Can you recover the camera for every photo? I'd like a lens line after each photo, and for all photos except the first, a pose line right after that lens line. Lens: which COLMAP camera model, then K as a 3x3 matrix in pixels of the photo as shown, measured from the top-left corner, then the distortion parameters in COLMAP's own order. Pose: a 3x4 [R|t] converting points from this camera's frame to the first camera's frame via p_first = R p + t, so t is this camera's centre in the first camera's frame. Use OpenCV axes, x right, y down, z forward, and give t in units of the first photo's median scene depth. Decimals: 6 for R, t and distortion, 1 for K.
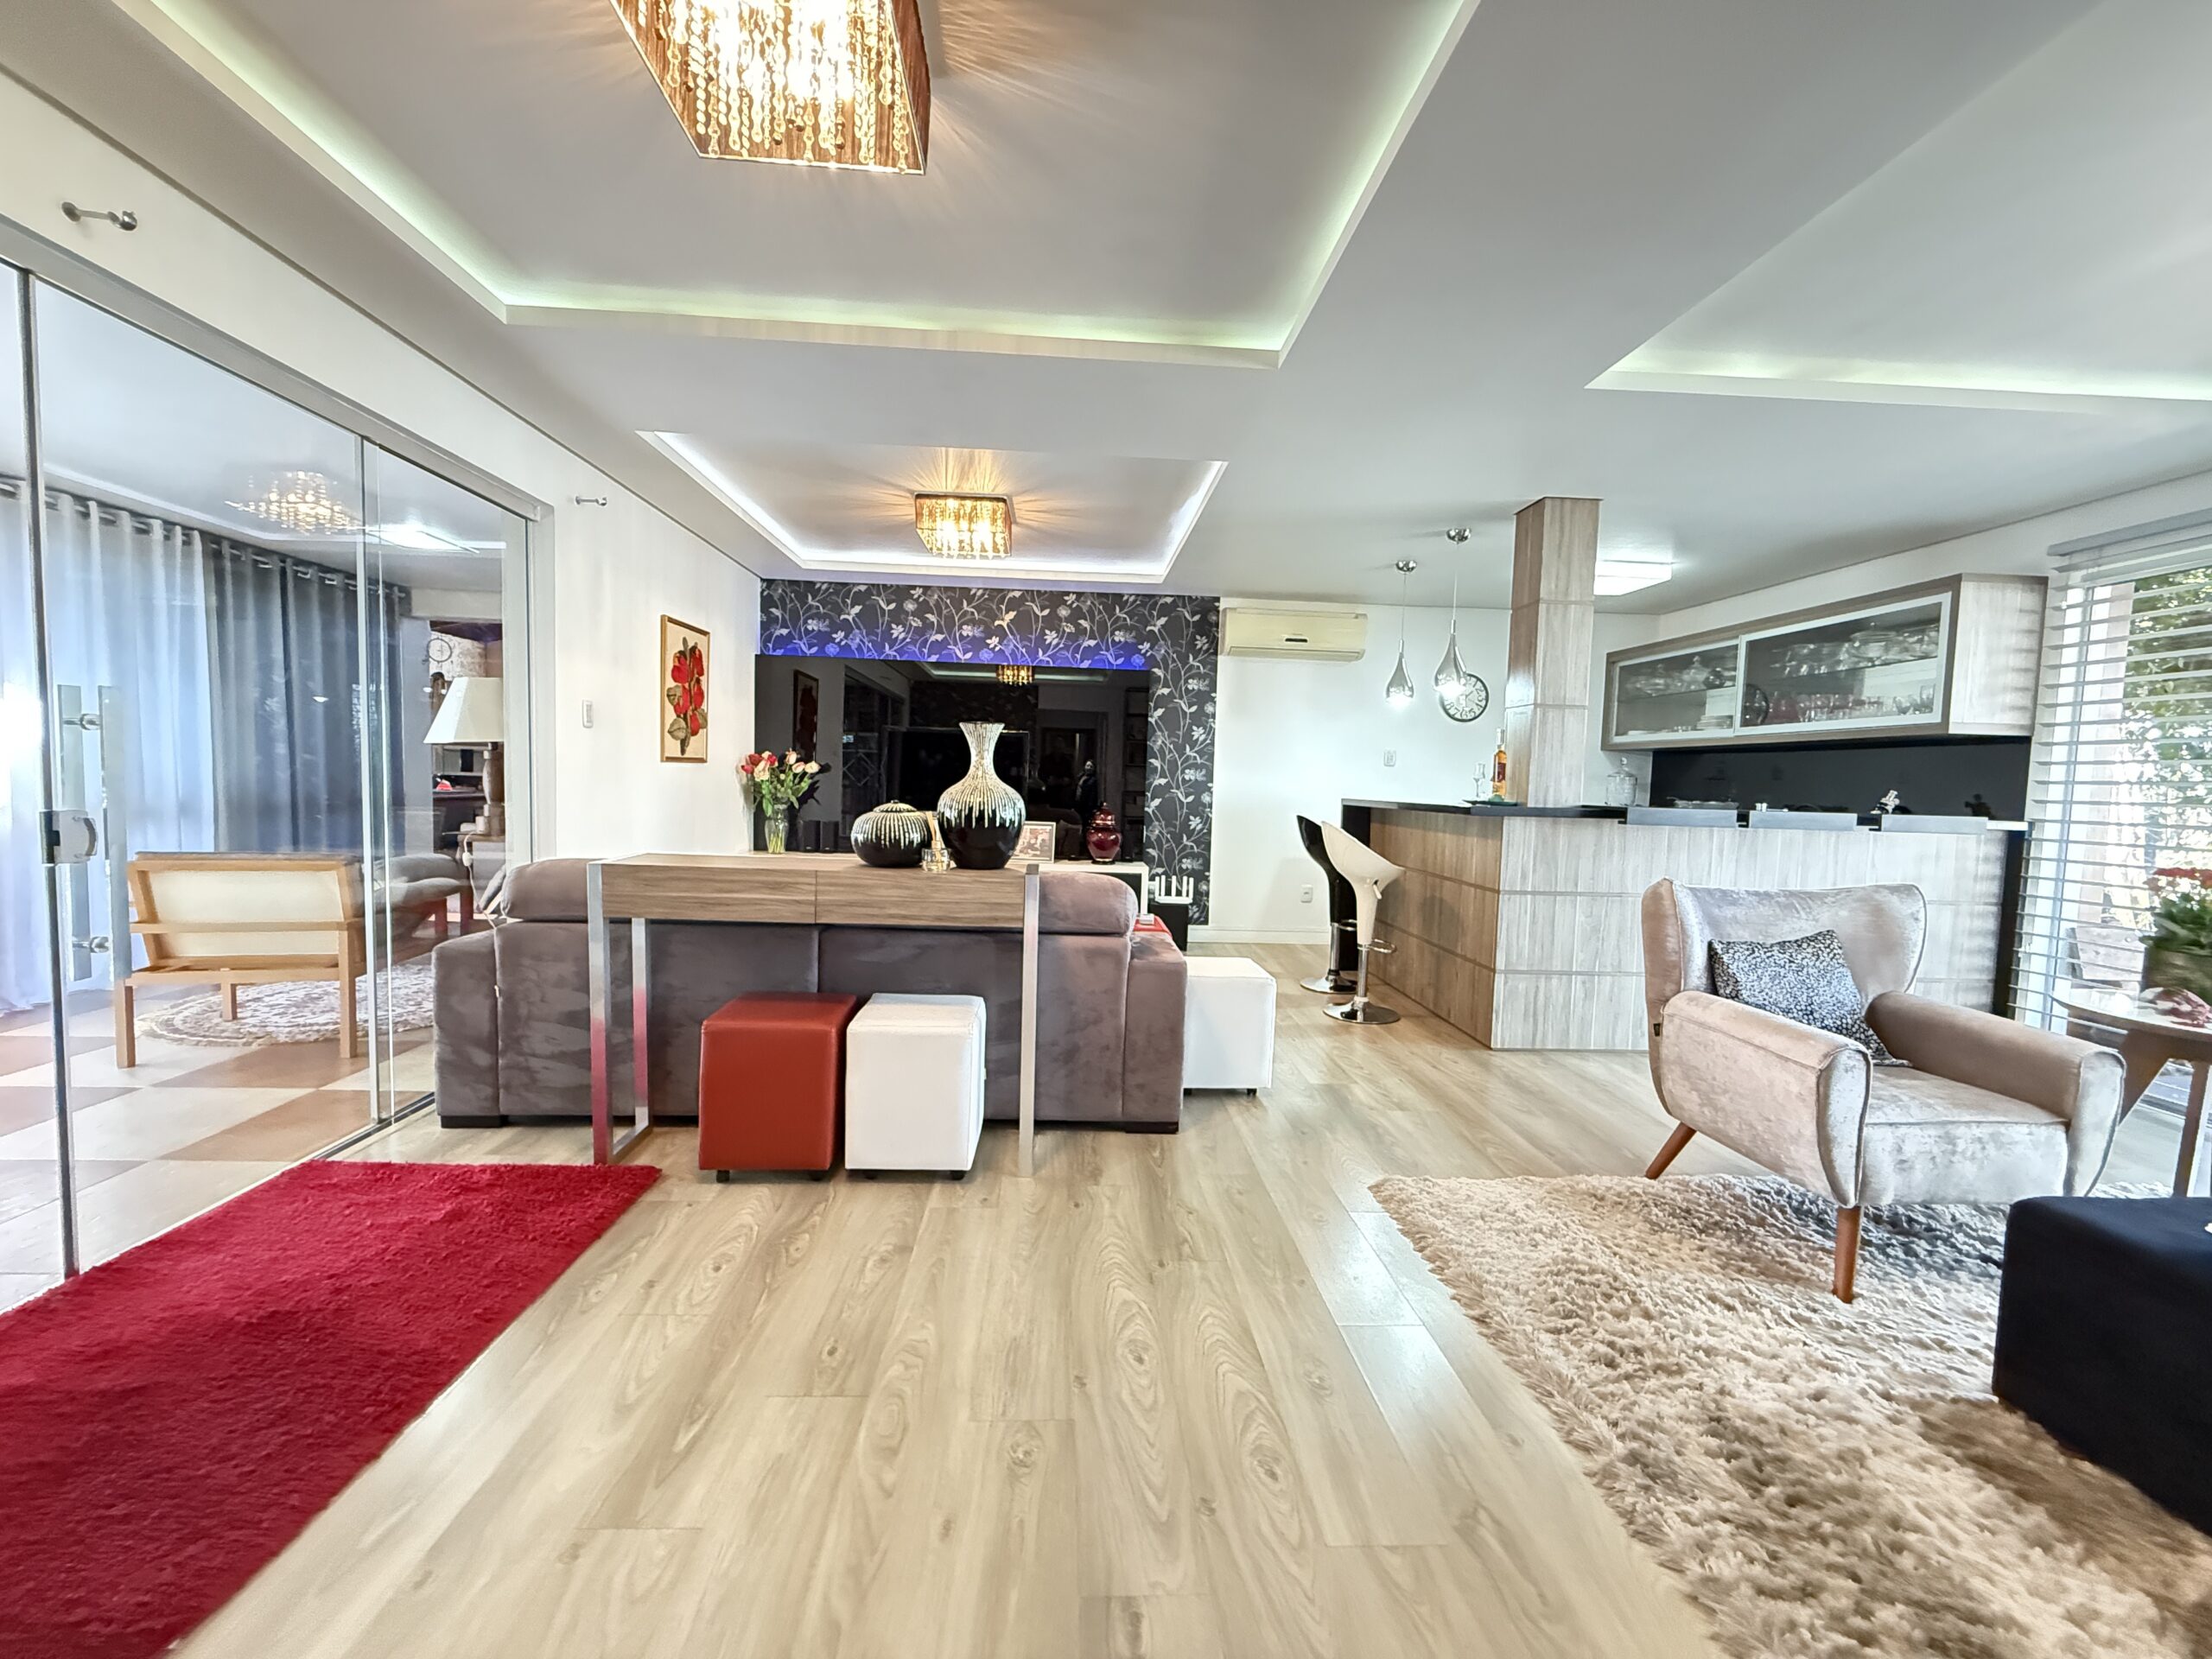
lens RADIAL K [[884.0, 0, 1104.2], [0, 884.0, 832.6], [0, 0, 1]] dist [-0.001832, -0.000176]
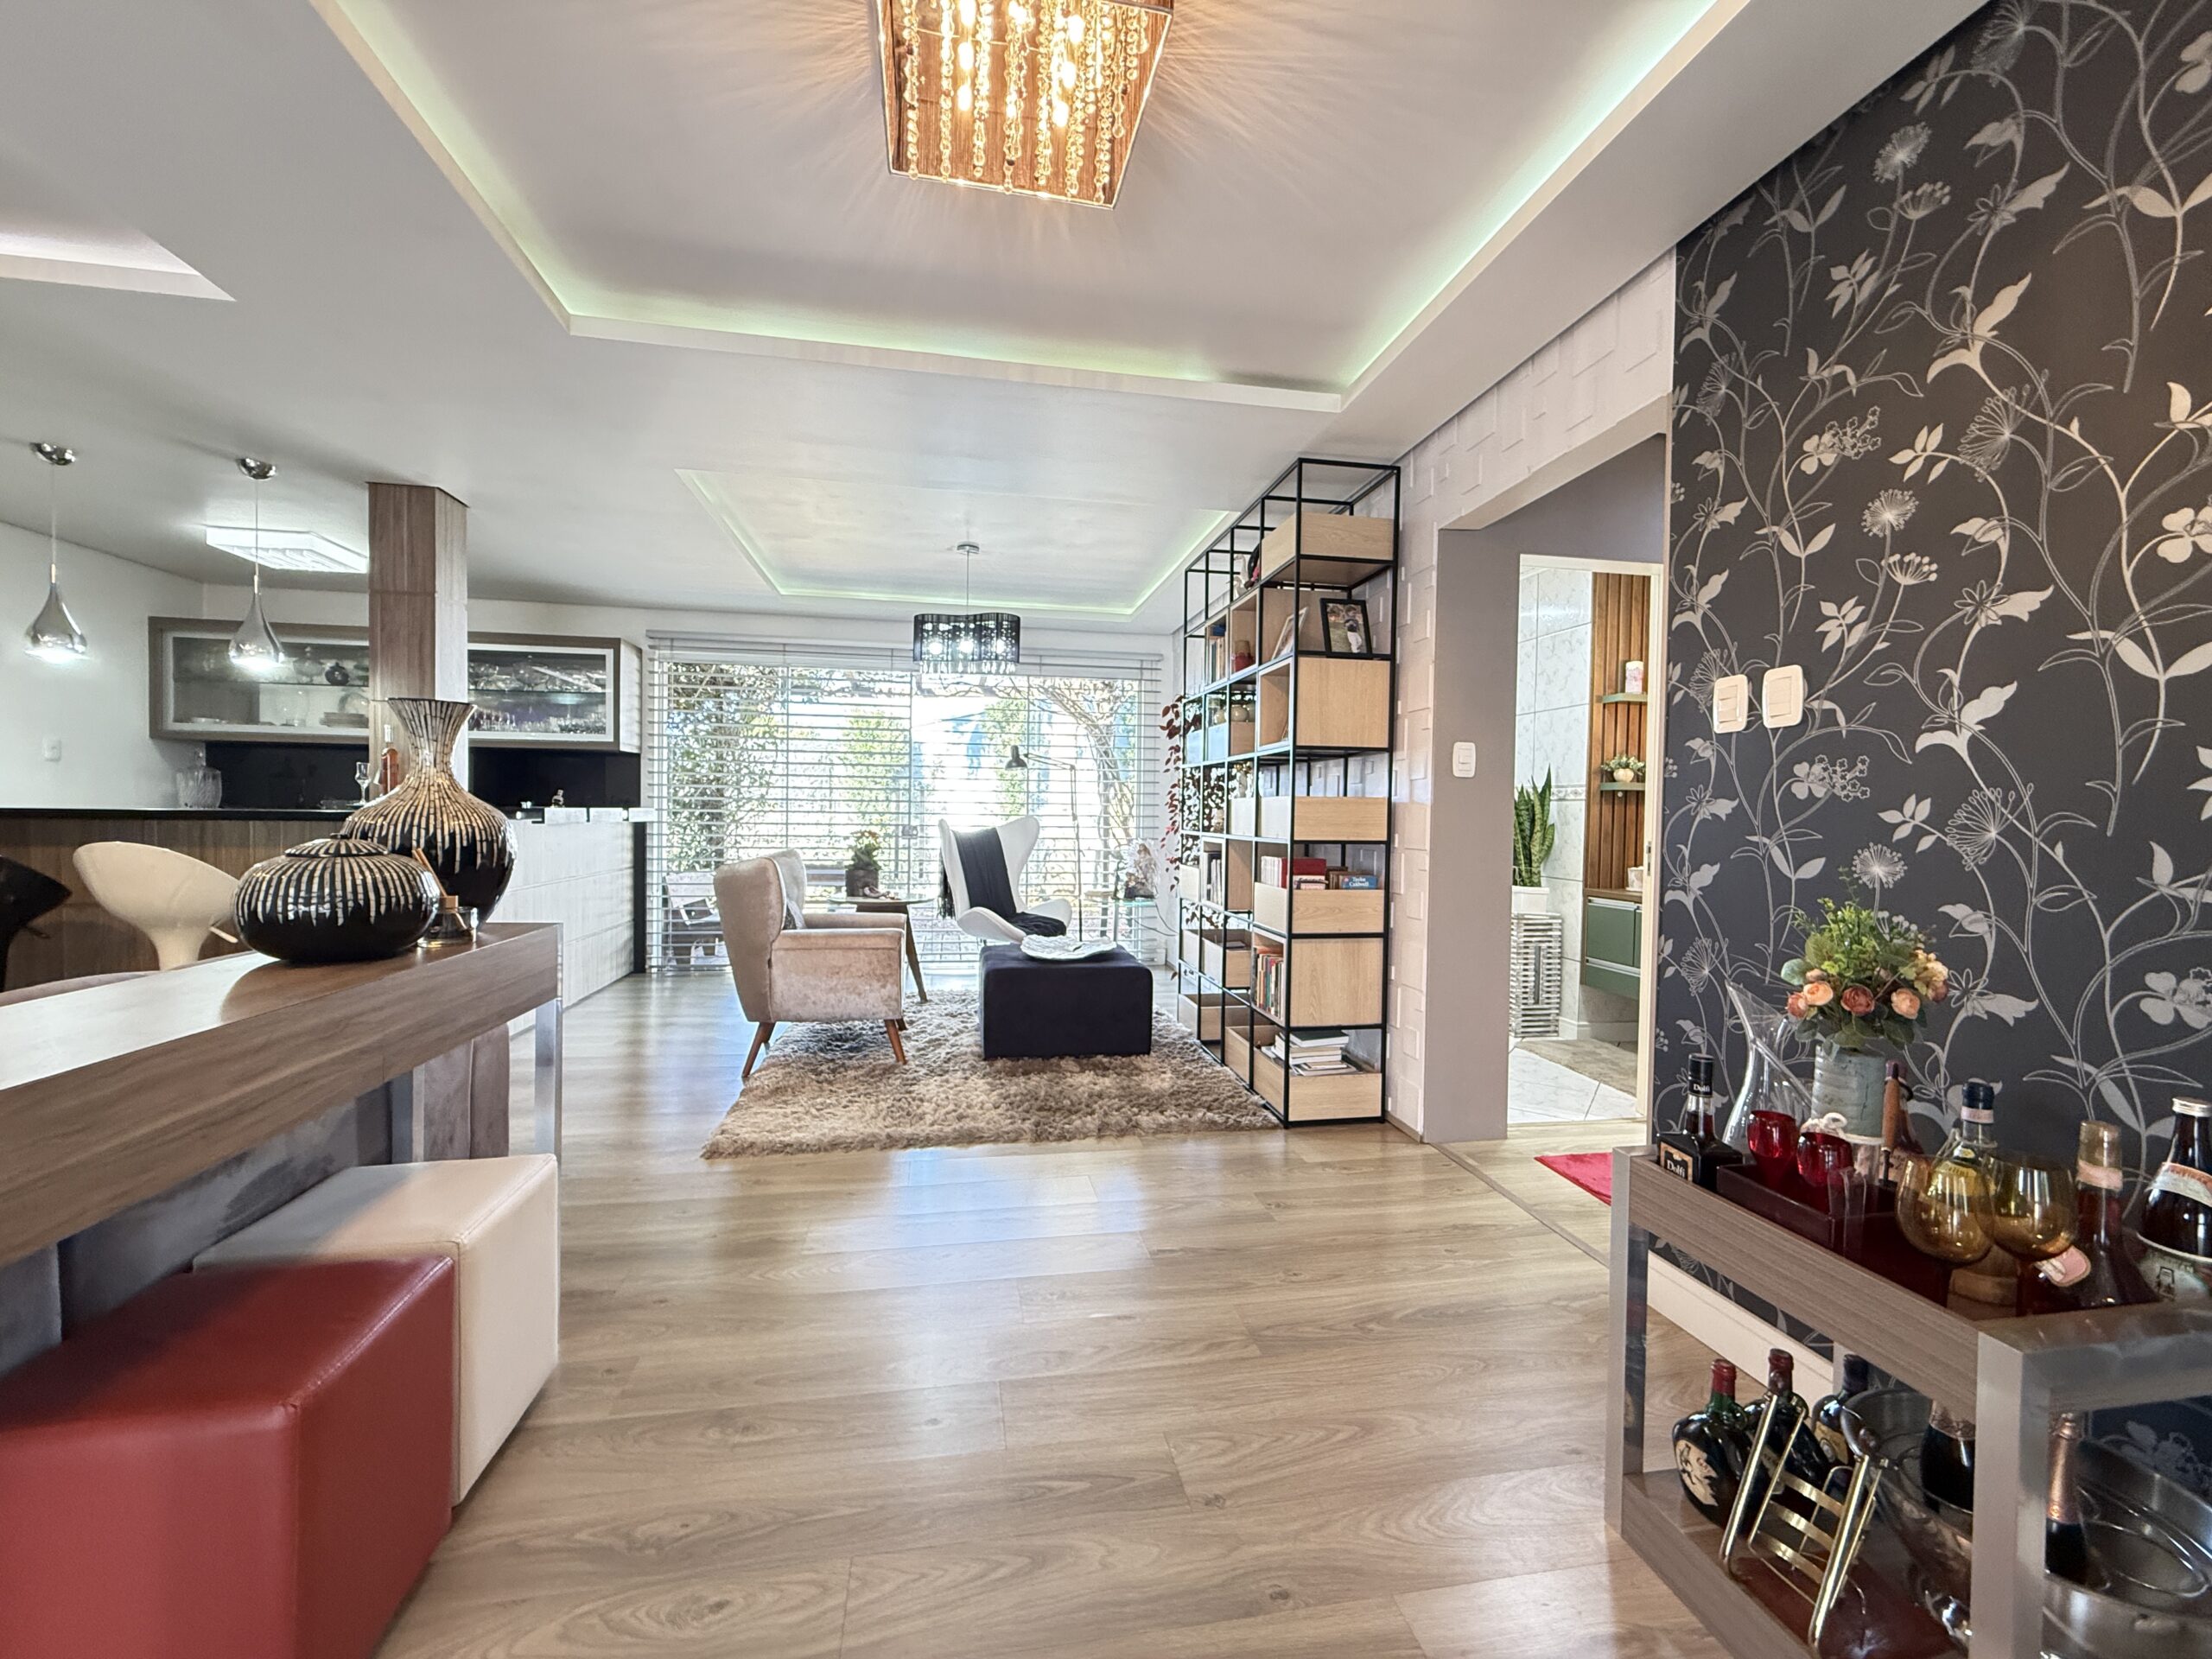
lens RADIAL K [[884.0, 0, 1101.8], [0, 884.0, 831.6], [0, 0, 1]] dist [-0.001832, -0.000176]
pose [[-0.125416, -0.054887, 0.990585, -0.552595], [0.043524, 0.997203, 0.060765, -0.034592], [-0.991149, 0.050735, -0.122676, 0.414787]]
